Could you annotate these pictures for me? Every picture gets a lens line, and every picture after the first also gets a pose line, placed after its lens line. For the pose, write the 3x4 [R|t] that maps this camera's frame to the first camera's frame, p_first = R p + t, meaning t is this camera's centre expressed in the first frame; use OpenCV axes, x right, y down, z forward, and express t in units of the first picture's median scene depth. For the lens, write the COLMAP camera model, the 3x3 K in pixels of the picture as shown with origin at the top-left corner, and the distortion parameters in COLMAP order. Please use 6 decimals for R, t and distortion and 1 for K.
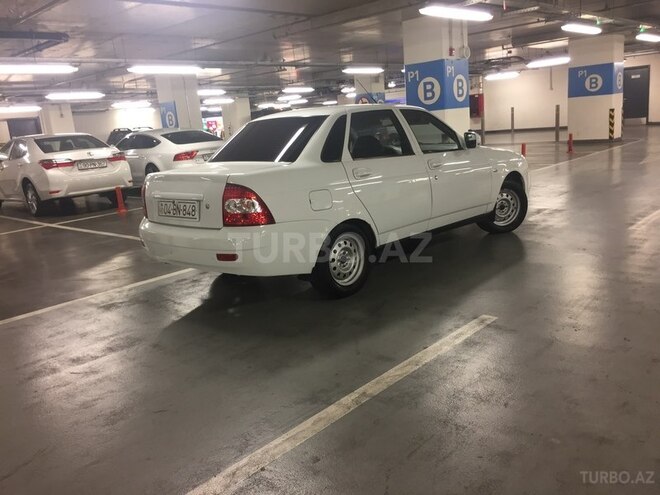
lens RADIAL K [[568.2, 0, 328.7], [0, 568.2, 239.4], [0, 0, 1]] dist [0.085803, -0.128116]
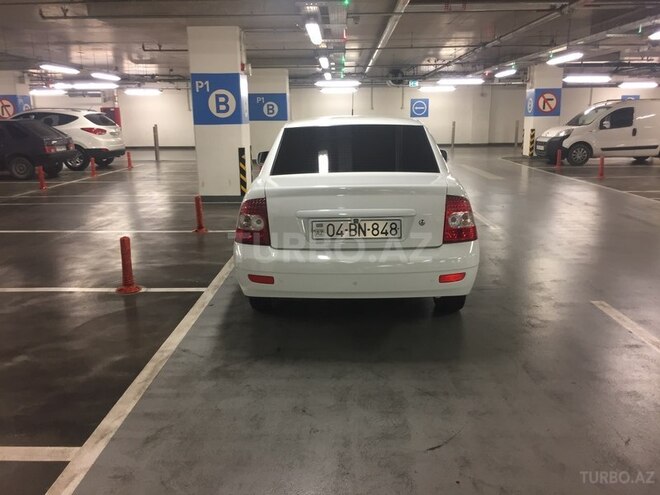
lens RADIAL K [[568.2, 0, 328.7], [0, 568.2, 239.4], [0, 0, 1]] dist [0.085803, -0.128116]
pose [[0.737695, -0.067579, 0.671743, -0.601918], [0.088760, 0.996049, 0.002731, -0.031399], [-0.669274, 0.057609, 0.740779, 0.303955]]
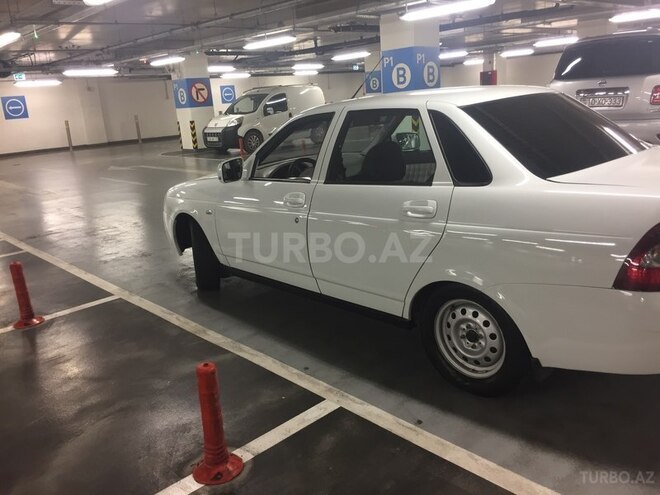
lens RADIAL K [[568.2, 0, 328.7], [0, 568.2, 239.4], [0, 0, 1]] dist [0.085803, -0.128116]
pose [[0.059265, -0.171697, 0.983365, -0.630602], [0.273550, 0.950181, 0.149417, -0.179480], [-0.960030, 0.260145, 0.103281, 0.977342]]
